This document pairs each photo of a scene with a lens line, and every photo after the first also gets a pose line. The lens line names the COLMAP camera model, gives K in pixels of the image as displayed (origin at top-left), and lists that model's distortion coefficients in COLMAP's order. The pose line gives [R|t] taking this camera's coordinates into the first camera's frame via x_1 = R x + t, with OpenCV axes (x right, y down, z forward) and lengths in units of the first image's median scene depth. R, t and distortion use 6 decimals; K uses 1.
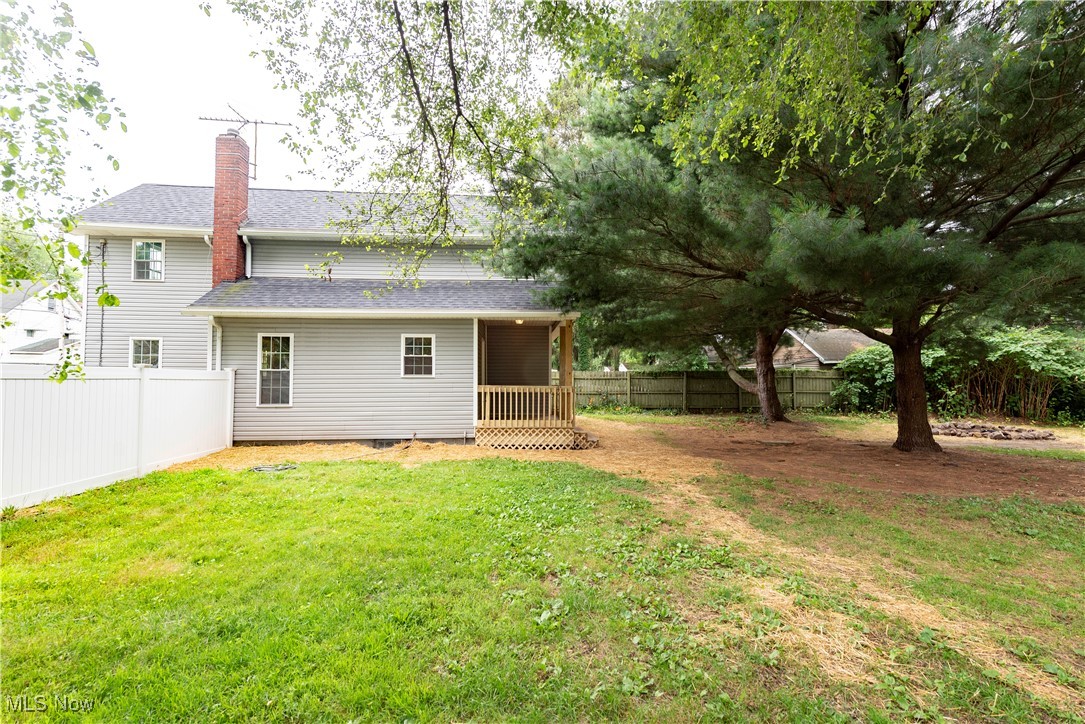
lens RADIAL K [[481.2, 0, 537.5], [0, 481.2, 364.9], [0, 0, 1]] dist [0.005140, -0.001719]
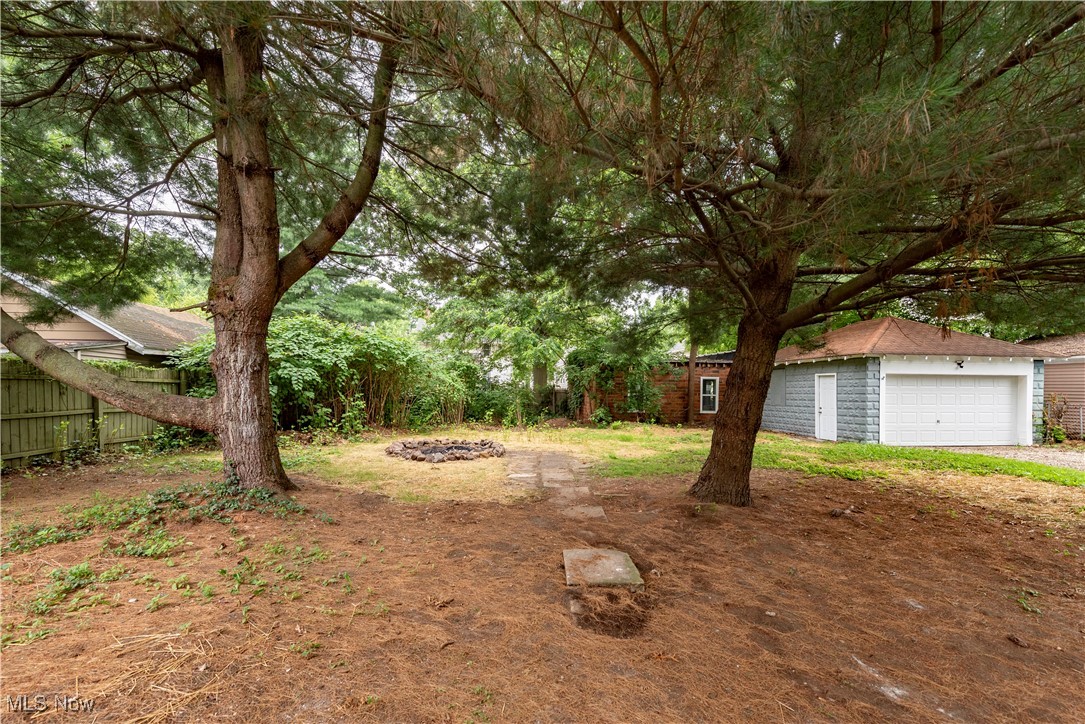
lens RADIAL K [[432.8, 0, 536.5], [0, 432.8, 390.7], [0, 0, 1]] dist [0.002381, -0.000877]
pose [[-0.051971, -0.009858, 0.998600, 0.197577], [-0.036526, 0.999301, 0.007964, 0.027219], [-0.997980, -0.036061, -0.052295, 0.985192]]
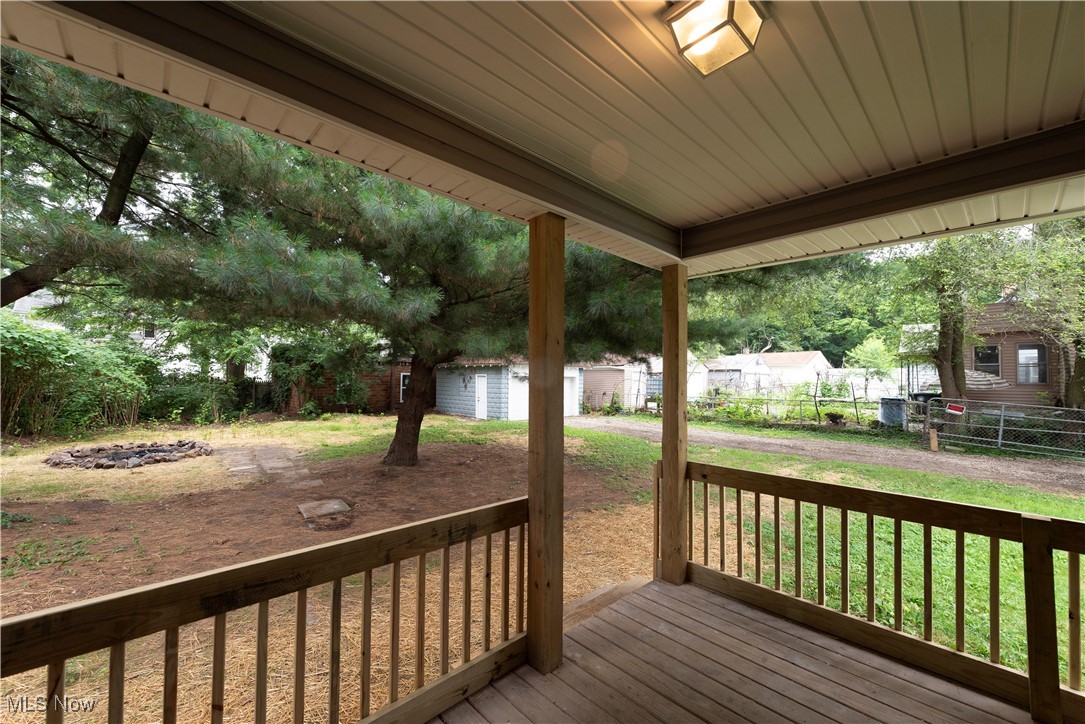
lens RADIAL K [[432.8, 0, 538.6], [0, 432.8, 366.7], [0, 0, 1]] dist [0.002381, -0.000877]
pose [[-0.645731, -0.000674, 0.763564, -0.125438], [-0.036756, 0.998868, -0.030201, -0.021934], [-0.762680, -0.047567, -0.645025, 1.085707]]
